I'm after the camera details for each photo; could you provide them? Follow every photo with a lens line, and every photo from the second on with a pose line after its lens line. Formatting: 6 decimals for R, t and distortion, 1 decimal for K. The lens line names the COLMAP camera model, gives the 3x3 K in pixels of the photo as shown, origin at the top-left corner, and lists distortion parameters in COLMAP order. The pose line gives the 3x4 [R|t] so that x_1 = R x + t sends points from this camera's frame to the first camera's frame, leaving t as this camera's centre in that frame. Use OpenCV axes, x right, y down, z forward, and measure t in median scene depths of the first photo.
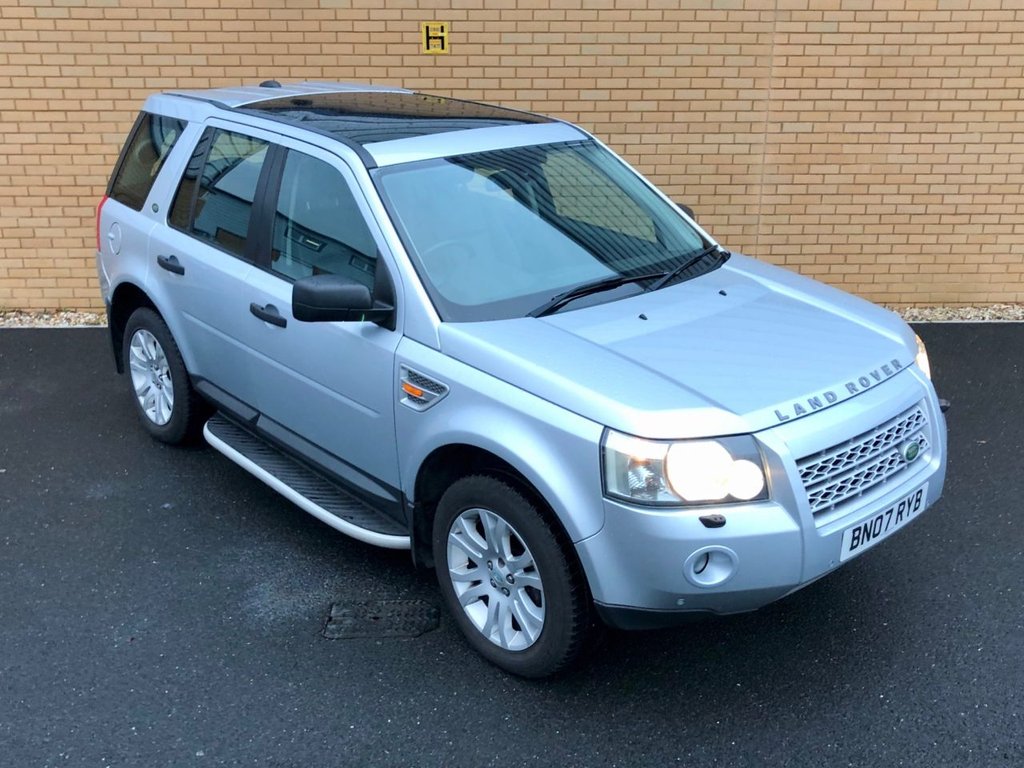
lens RADIAL K [[847.0, 0, 534.4], [0, 847.0, 371.9], [0, 0, 1]] dist [0.013505, -0.006457]
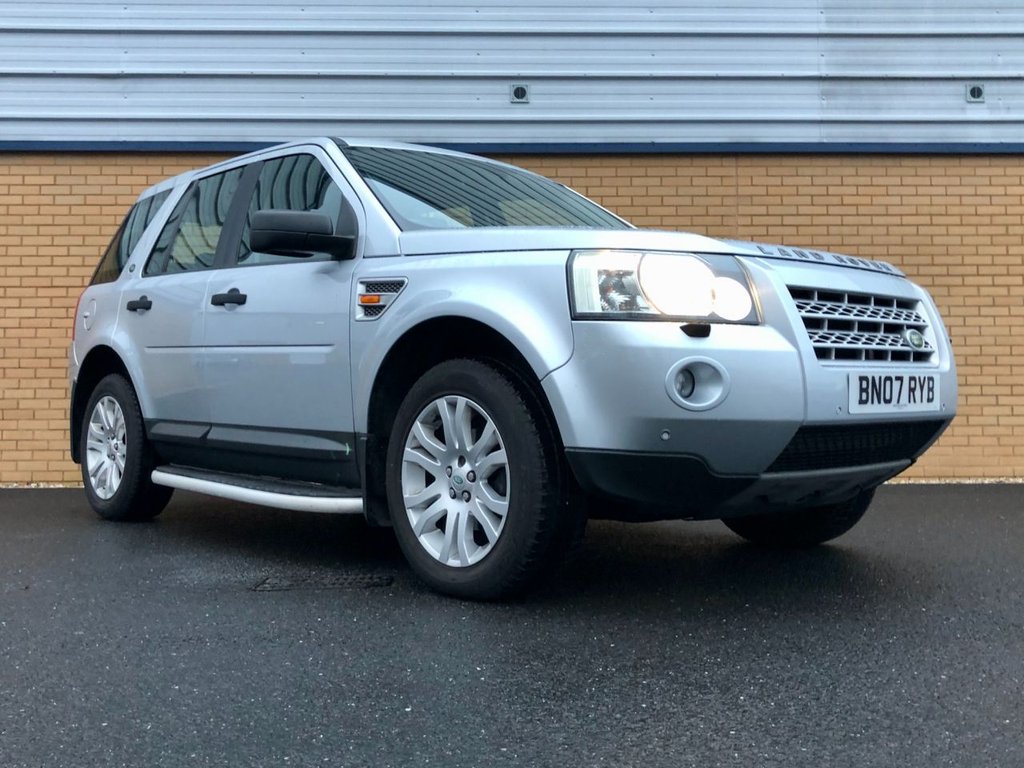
lens RADIAL K [[845.8, 0, 512.0], [0, 845.8, 384.0], [0, 0, 1]] dist [0.011864, -0.001210]
pose [[0.999886, -0.010501, -0.010859, 0.021609], [0.006682, 0.952173, -0.305486, 0.380709], [0.013547, 0.305379, 0.952135, 0.136004]]
